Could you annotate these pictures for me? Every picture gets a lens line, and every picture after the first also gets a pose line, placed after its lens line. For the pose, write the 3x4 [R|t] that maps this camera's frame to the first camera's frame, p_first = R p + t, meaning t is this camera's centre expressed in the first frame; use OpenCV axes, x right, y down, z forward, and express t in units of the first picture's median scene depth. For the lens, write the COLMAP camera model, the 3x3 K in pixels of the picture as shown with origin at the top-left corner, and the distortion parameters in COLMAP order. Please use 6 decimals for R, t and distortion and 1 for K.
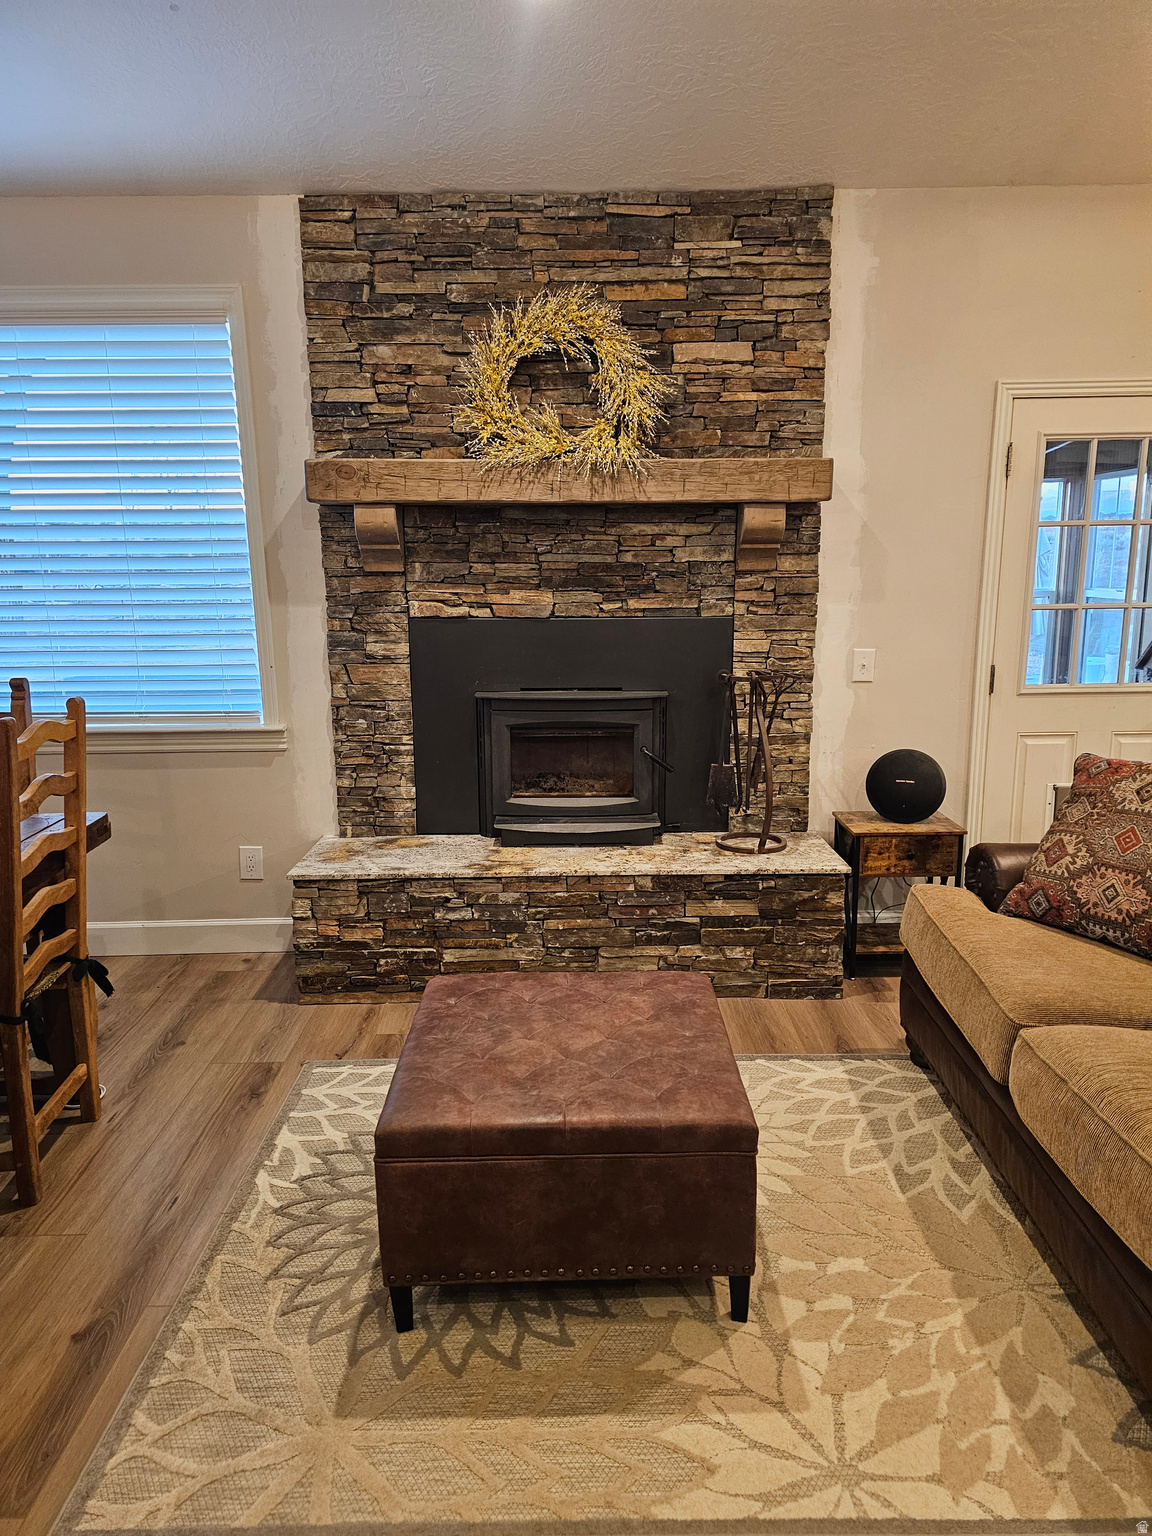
lens RADIAL K [[1037.9, 0, 586.8], [0, 1037.9, 761.7], [0, 0, 1]] dist [0.049147, -0.030083]
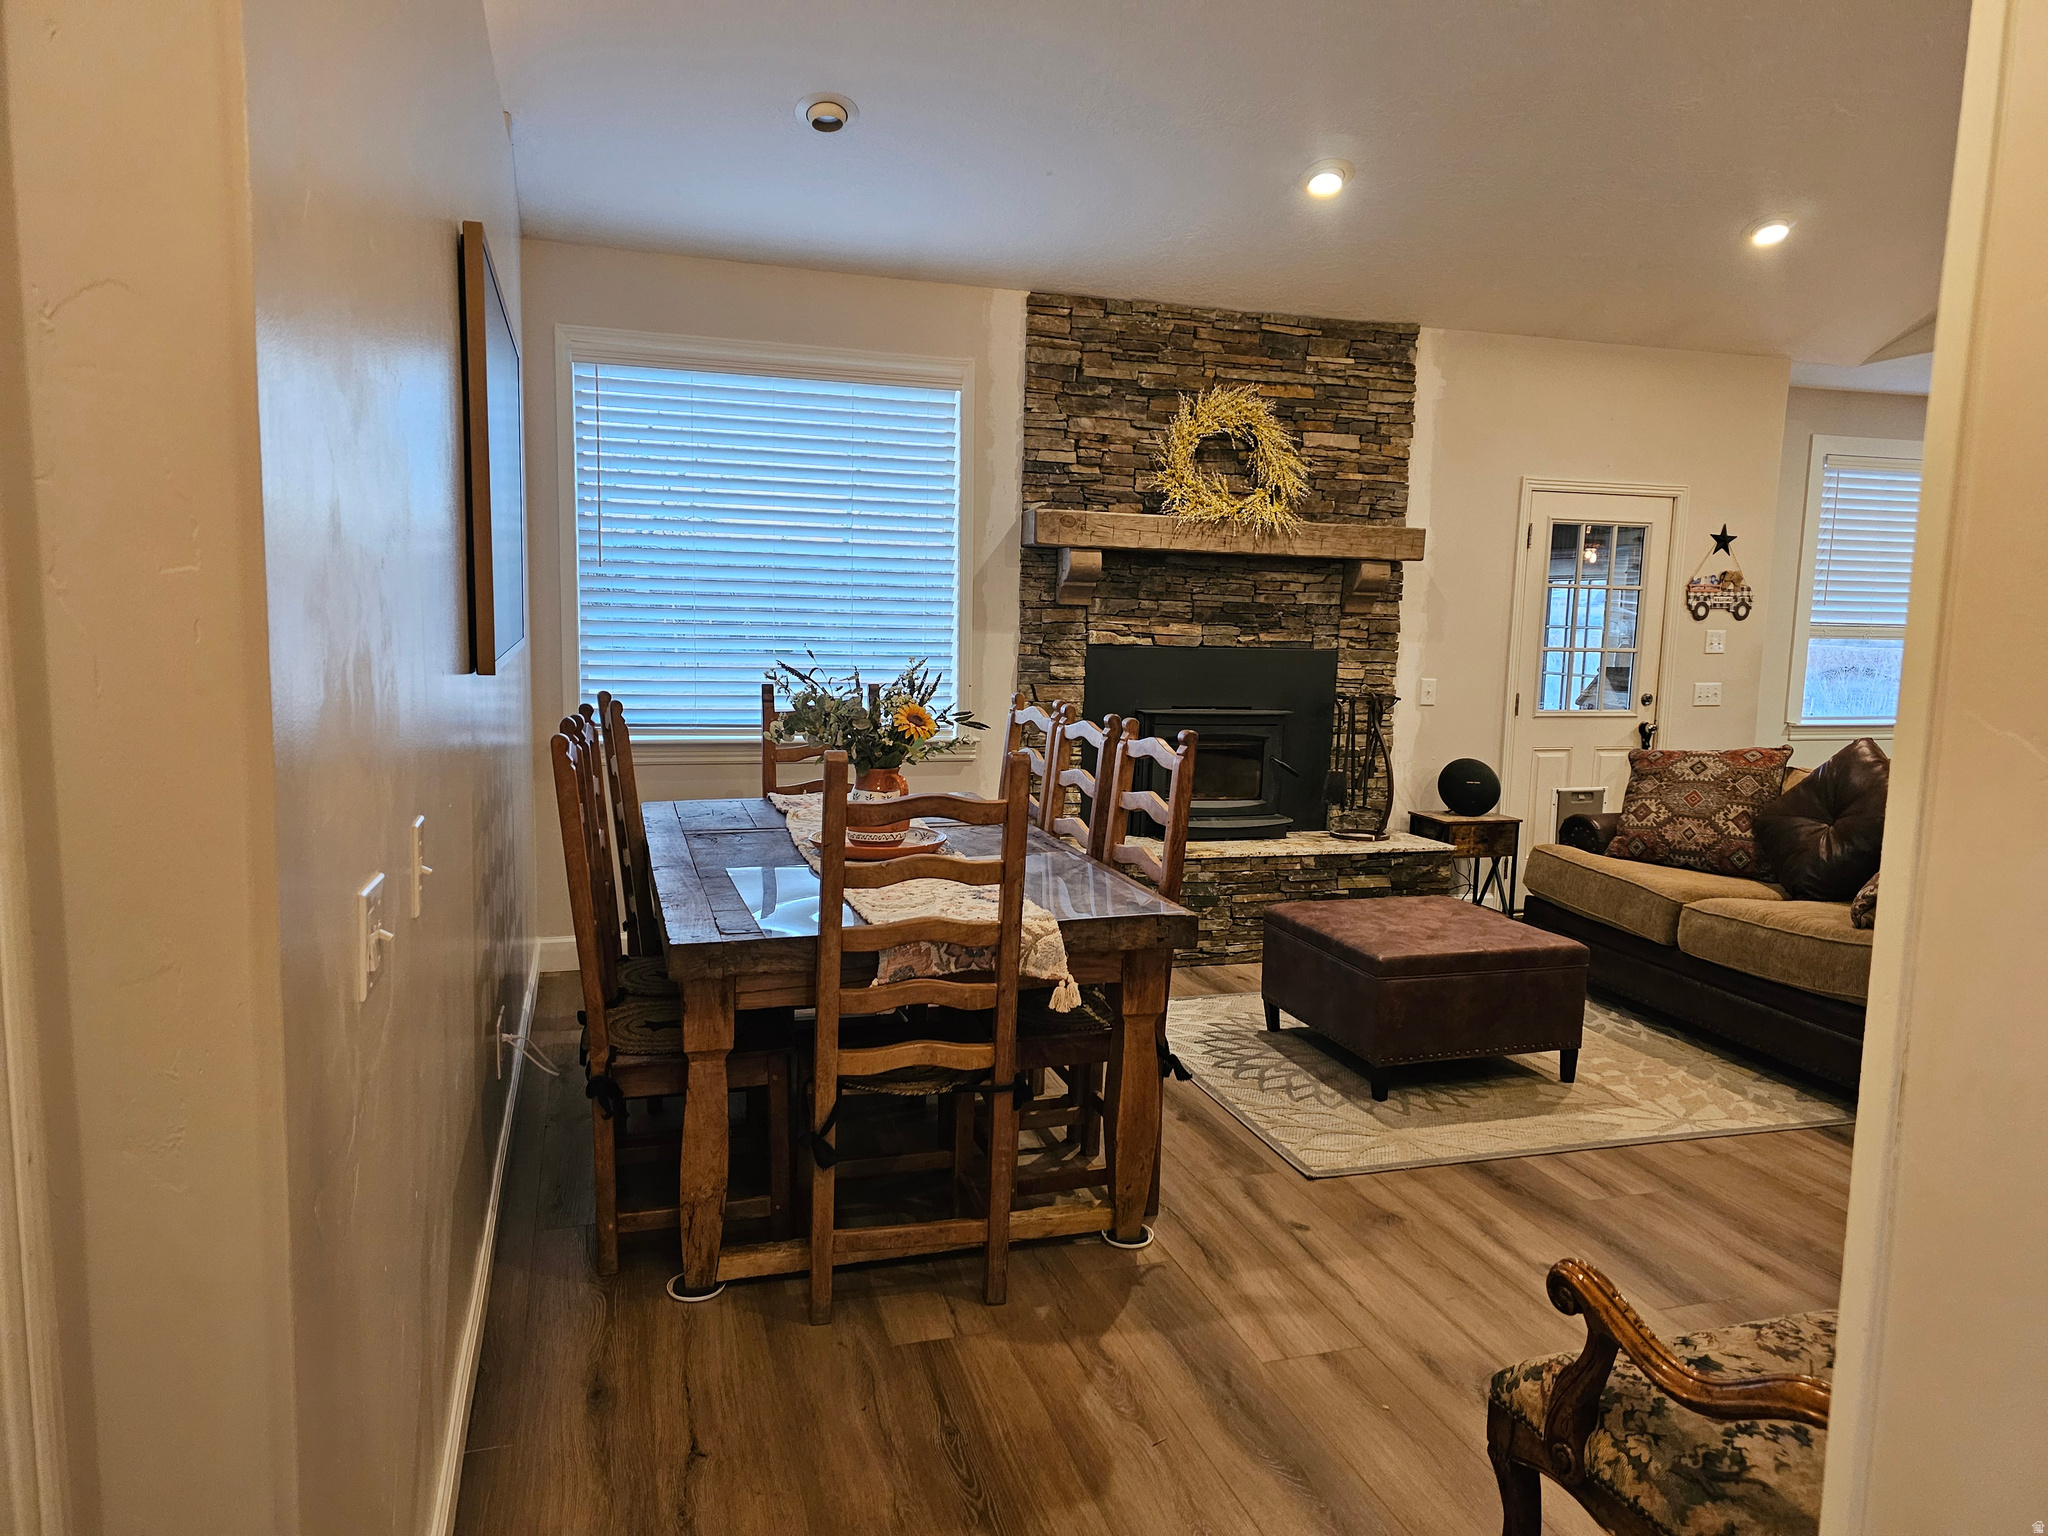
lens RADIAL K [[1383.9, 0, 1016.8], [0, 1383.9, 774.0], [0, 0, 1]] dist [0.049147, -0.030083]
pose [[0.957291, -0.001196, 0.289123, -0.738081], [0.022709, 0.997213, -0.071067, 0.120319], [-0.288232, 0.074597, 0.954651, -0.465856]]
